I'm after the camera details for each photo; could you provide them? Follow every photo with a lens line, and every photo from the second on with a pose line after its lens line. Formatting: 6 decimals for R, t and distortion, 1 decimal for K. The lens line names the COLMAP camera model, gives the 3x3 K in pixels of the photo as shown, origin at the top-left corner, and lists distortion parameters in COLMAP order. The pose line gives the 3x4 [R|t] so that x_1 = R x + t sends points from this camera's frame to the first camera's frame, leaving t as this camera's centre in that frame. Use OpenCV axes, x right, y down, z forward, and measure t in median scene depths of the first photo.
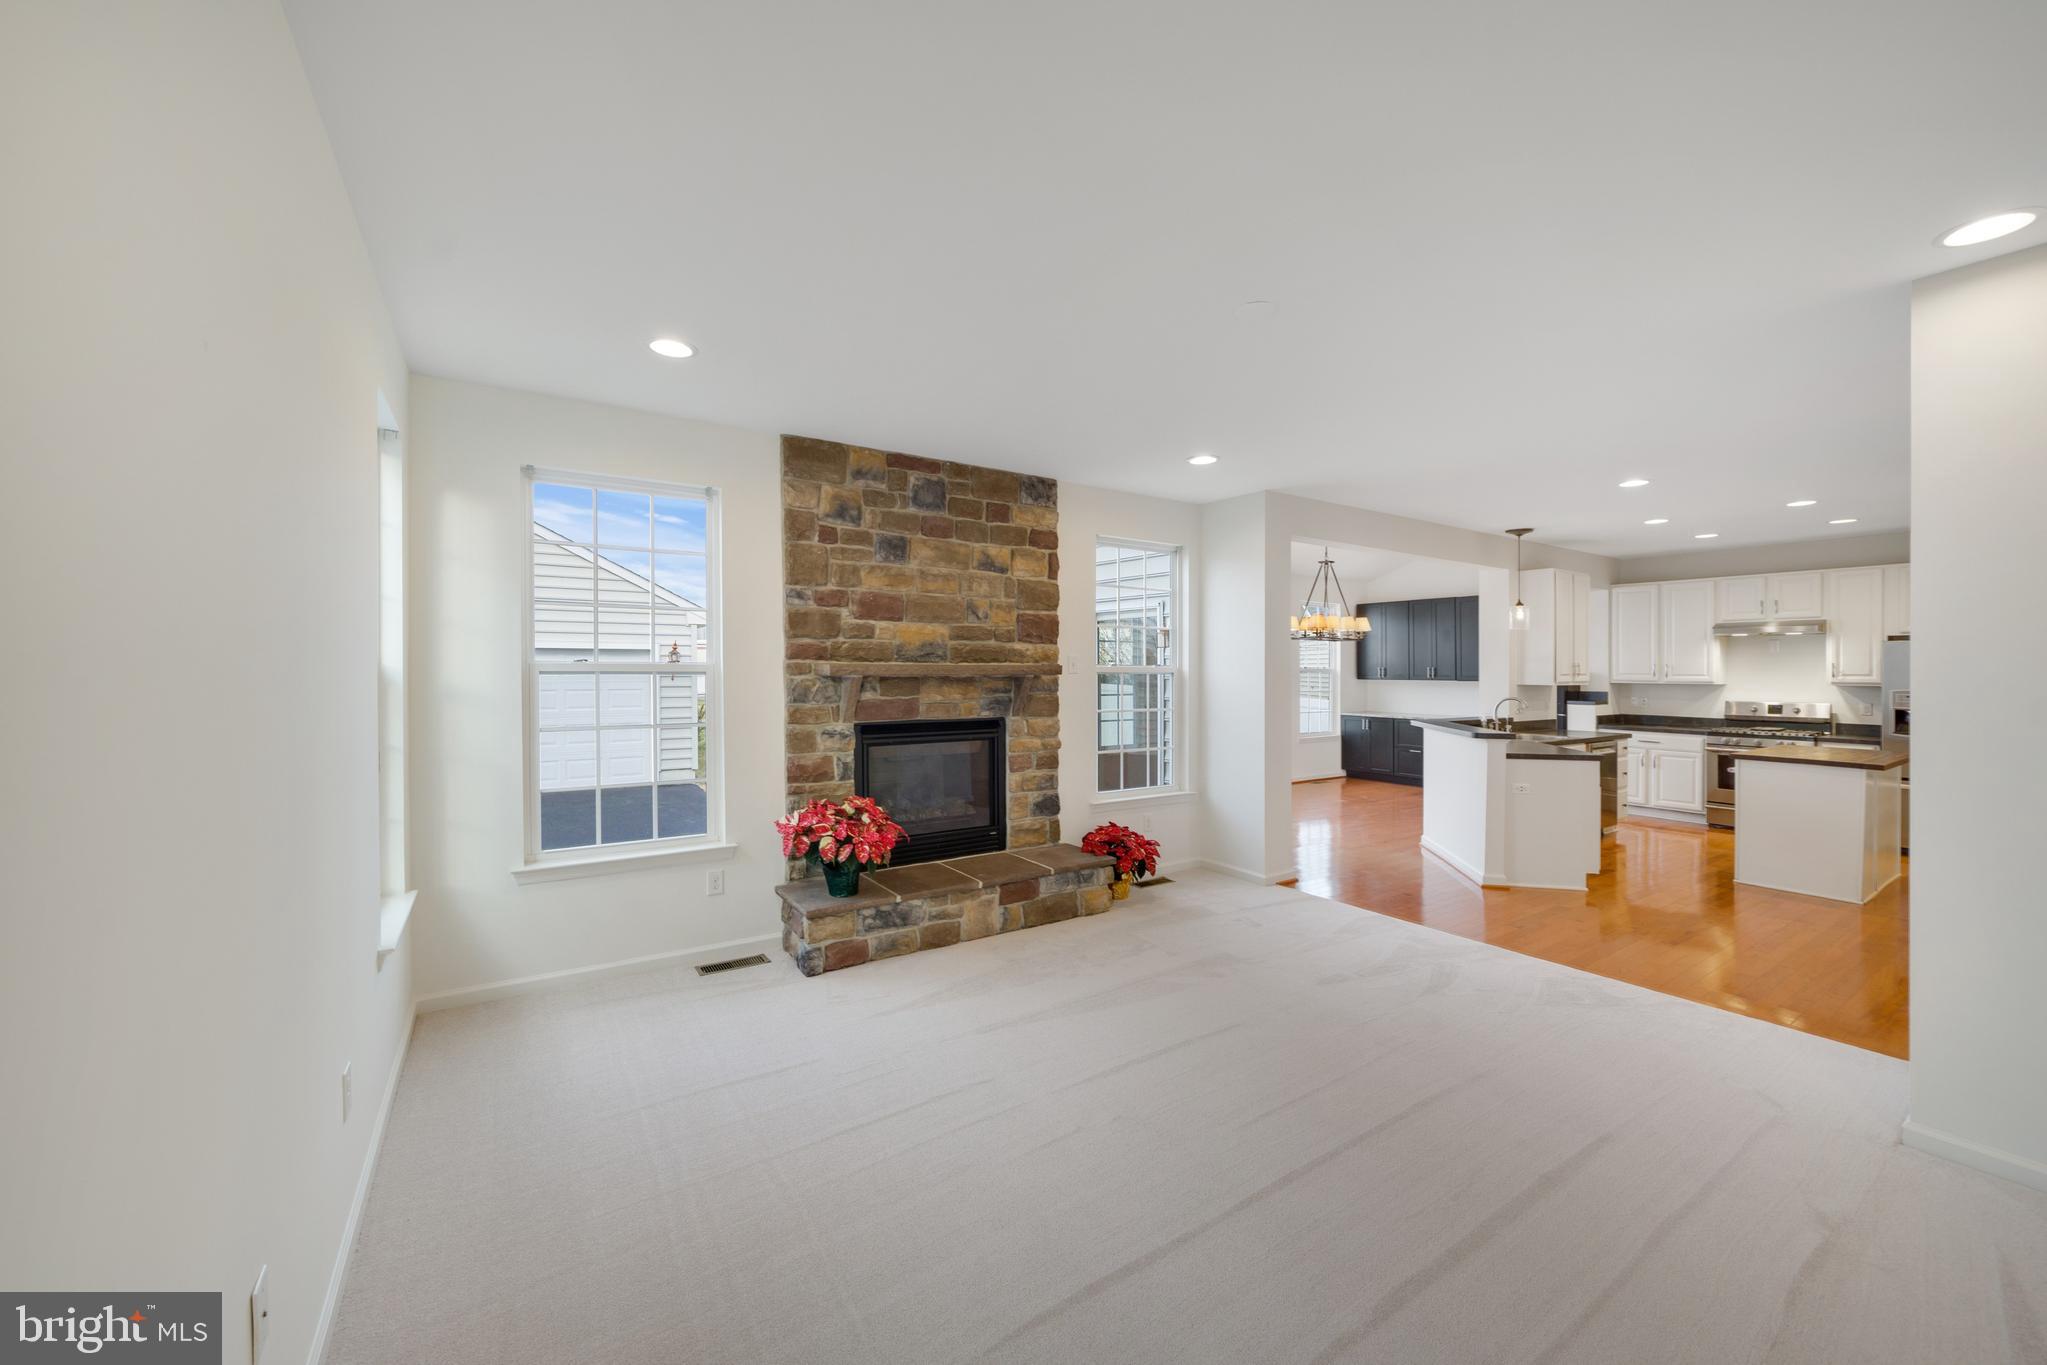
lens RADIAL K [[777.1, 0, 1015.2], [0, 777.1, 666.9], [0, 0, 1]] dist [-0.007973, 0.002026]
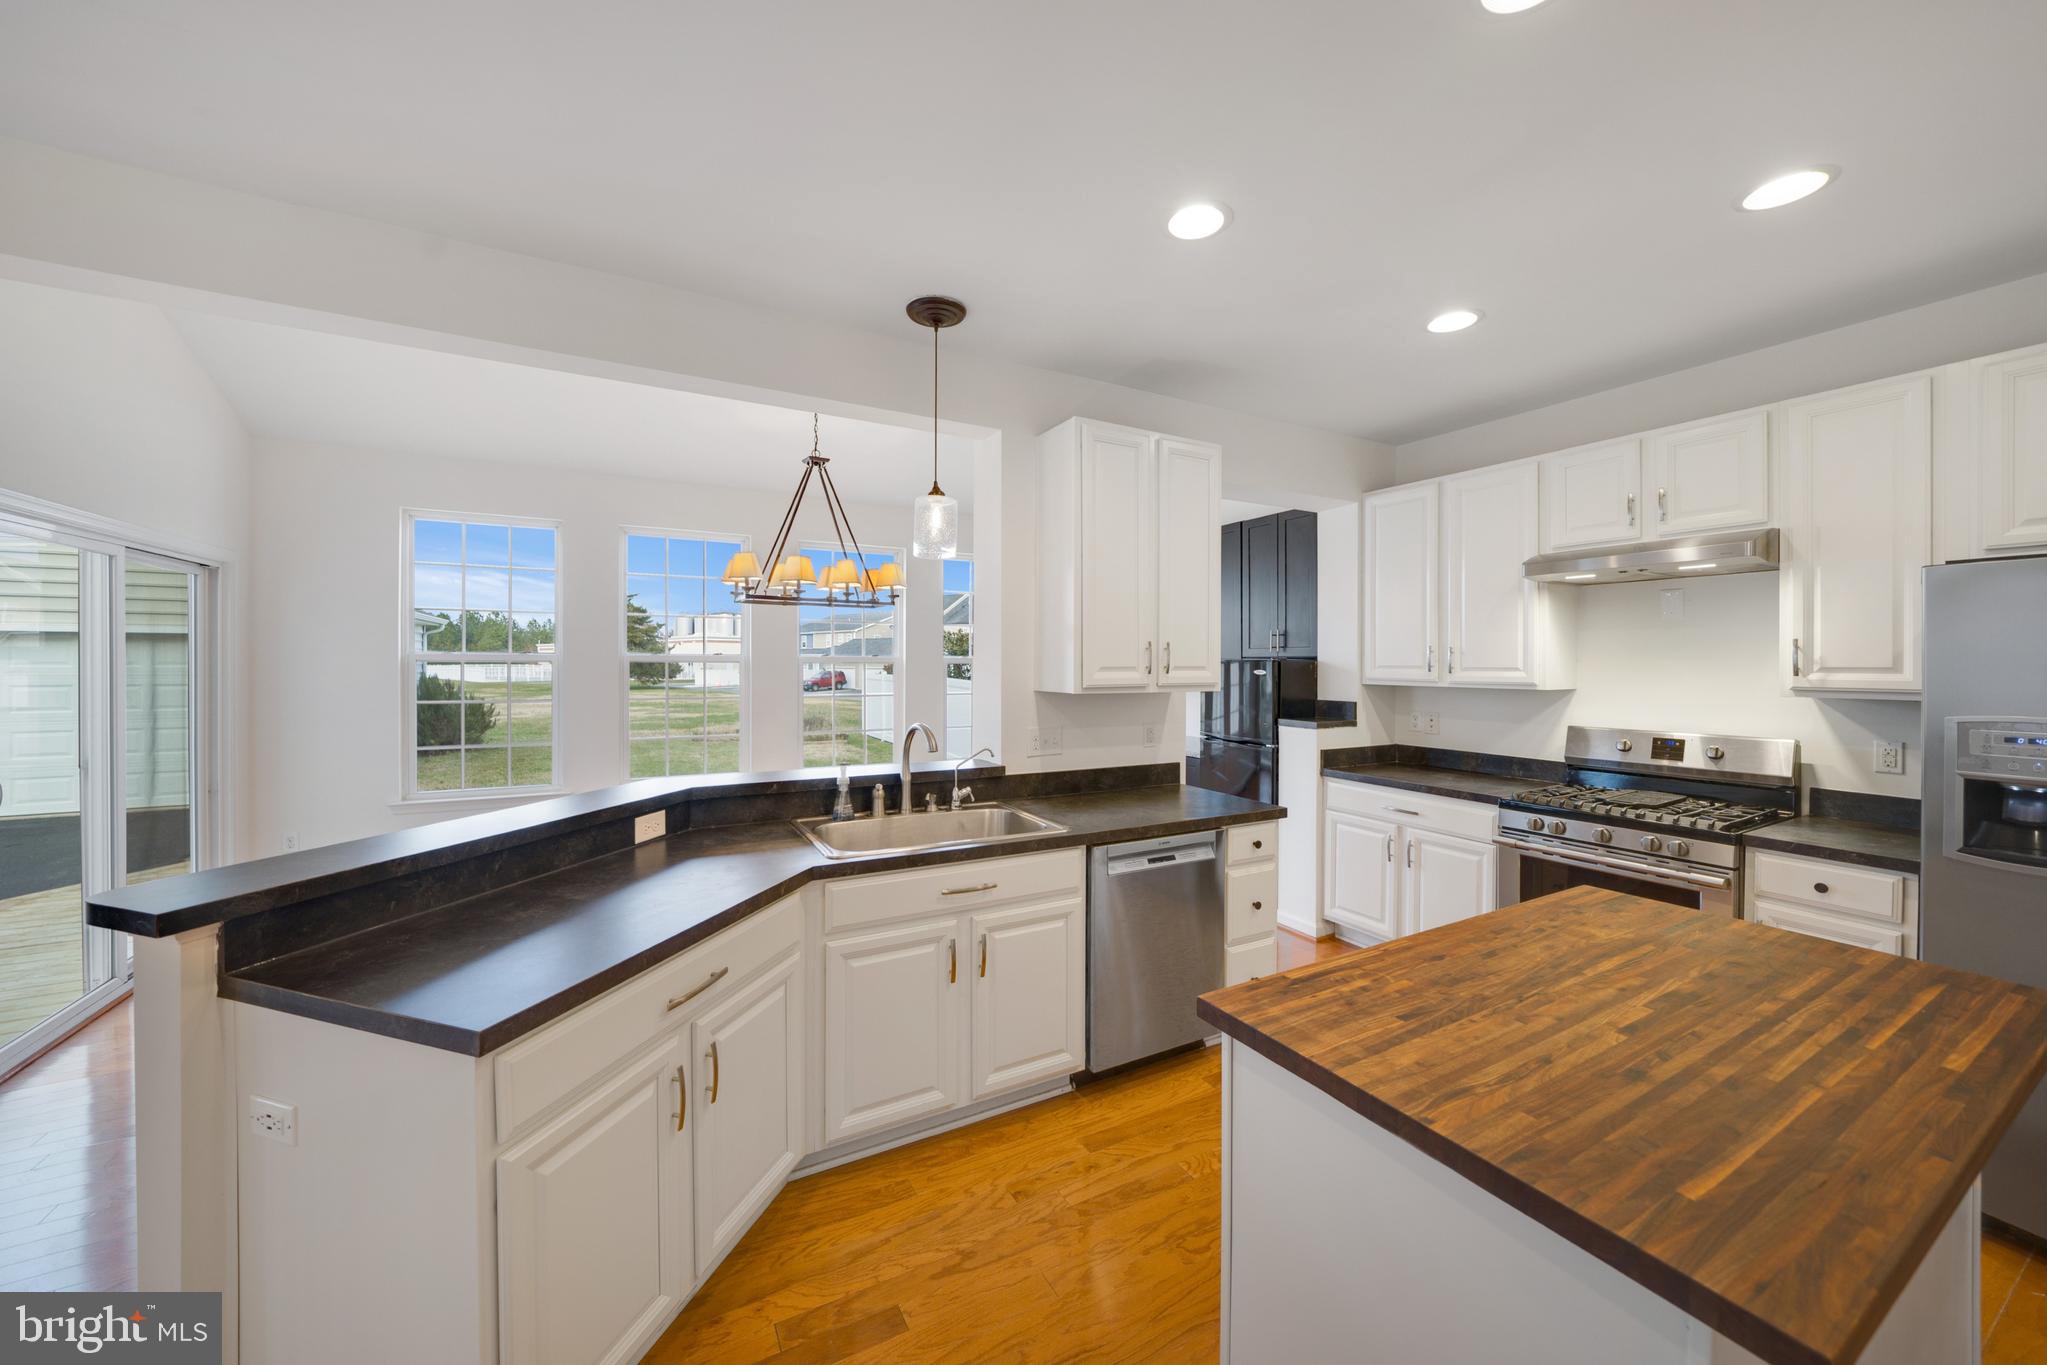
lens RADIAL K [[733.2, 0, 1015.9], [0, 733.2, 662.1], [0, 0, 1]] dist [-0.005845, -0.000150]
pose [[0.996541, 0.001205, -0.083098, 0.630789], [-0.001104, 0.999999, 0.001266, 0.005887], [0.083100, -0.001169, 0.996541, 0.543189]]
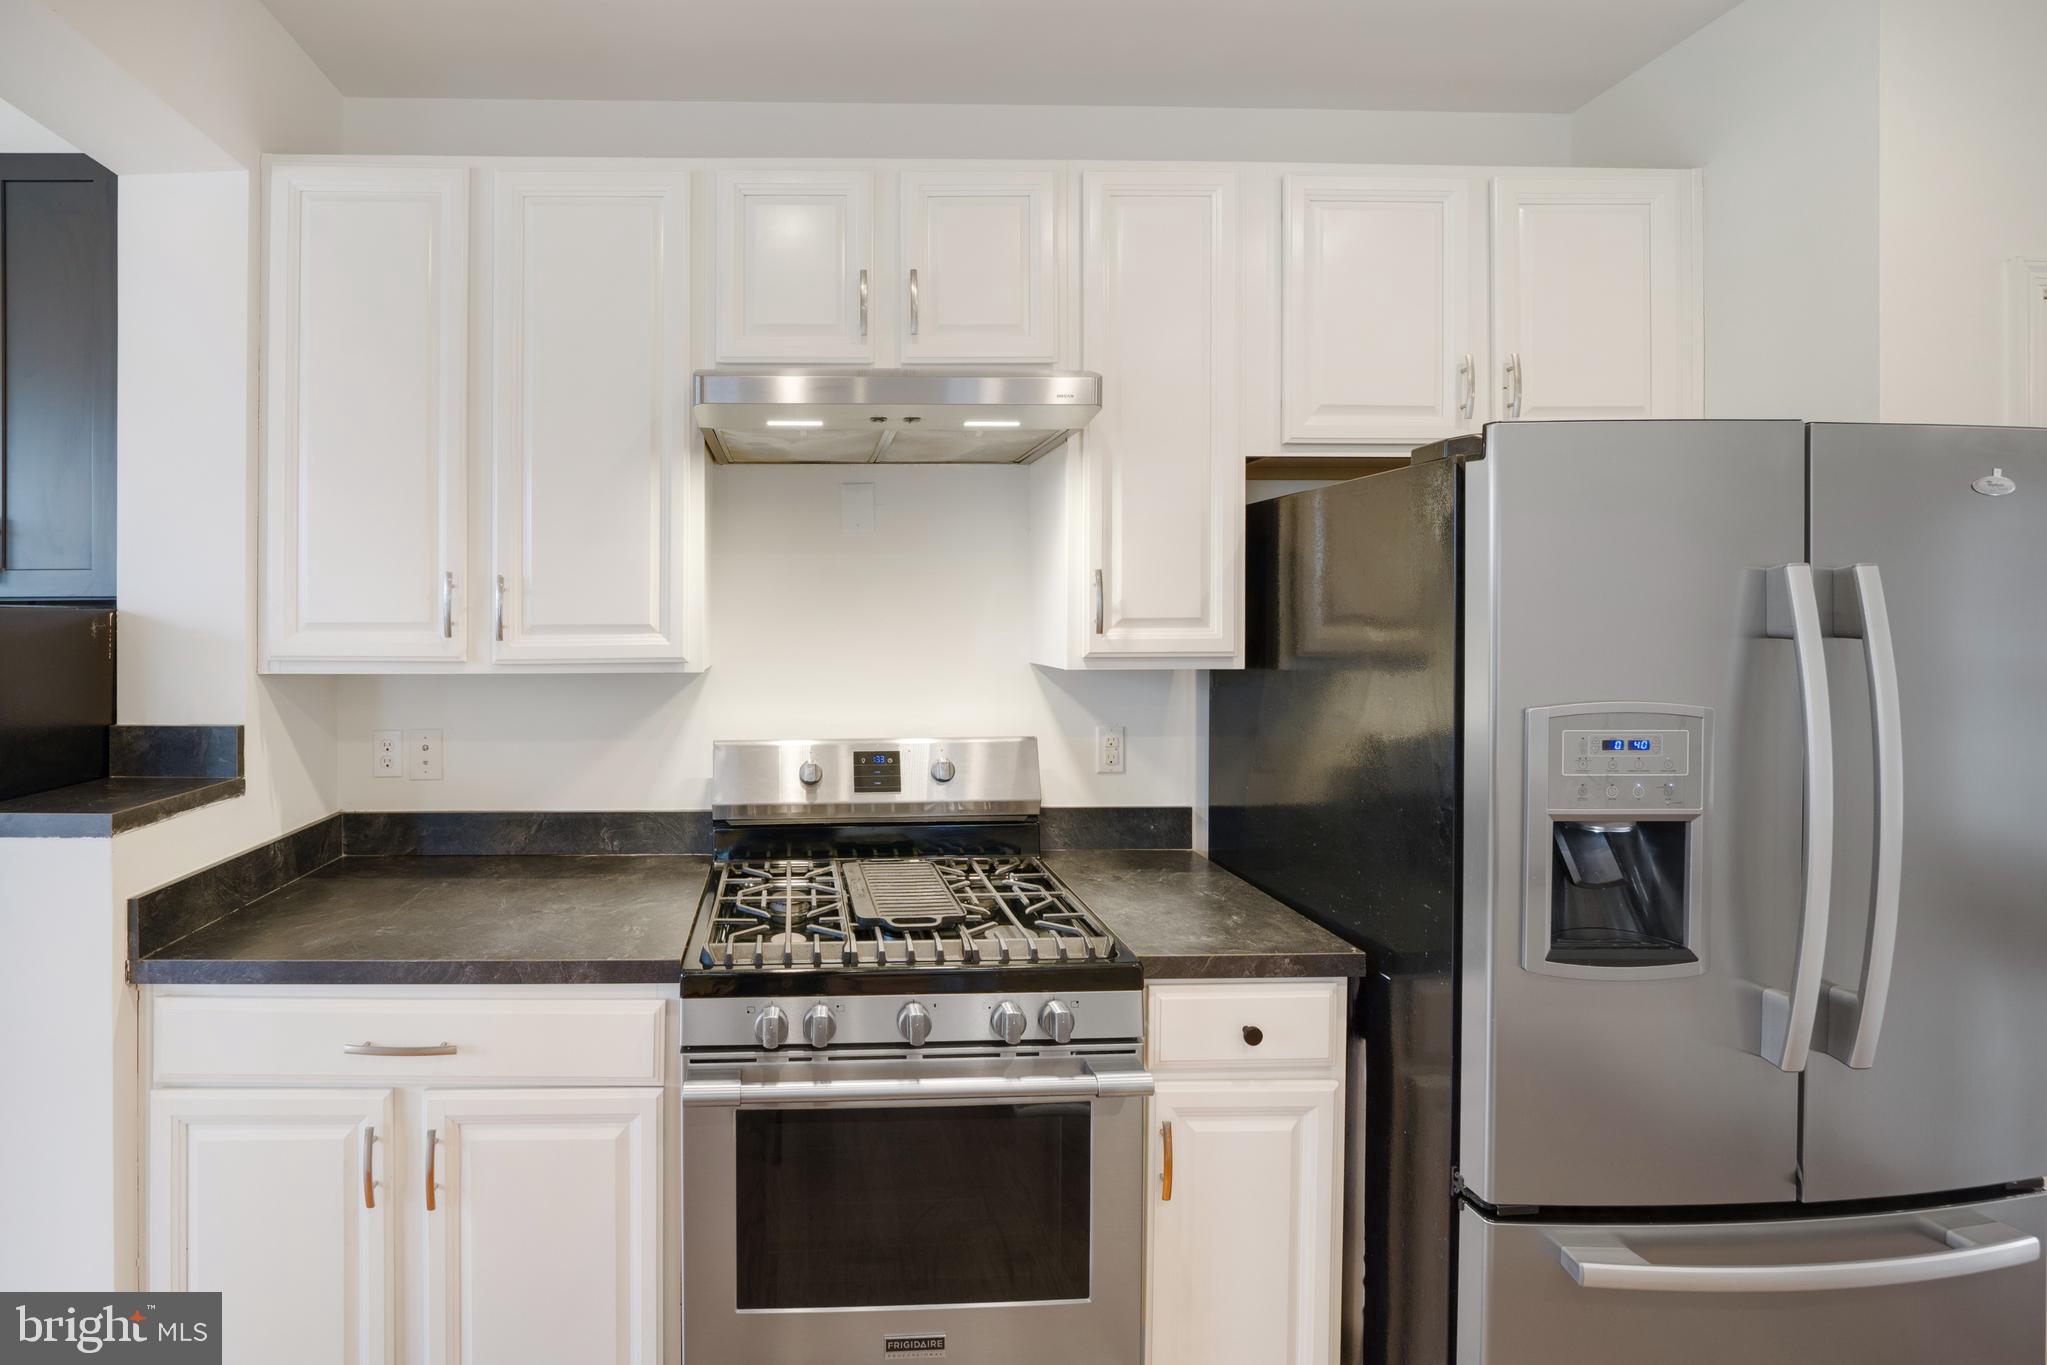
lens RADIAL K [[840.9, 0, 806.6], [0, 840.9, 607.0], [0, 0, 1]] dist [-0.014951, 0.000131]
pose [[0.547672, 0.004804, 0.836679, 0.729305], [0.004326, 0.999954, -0.008574, 0.006630], [-0.836682, 0.008315, 0.547626, 0.845173]]
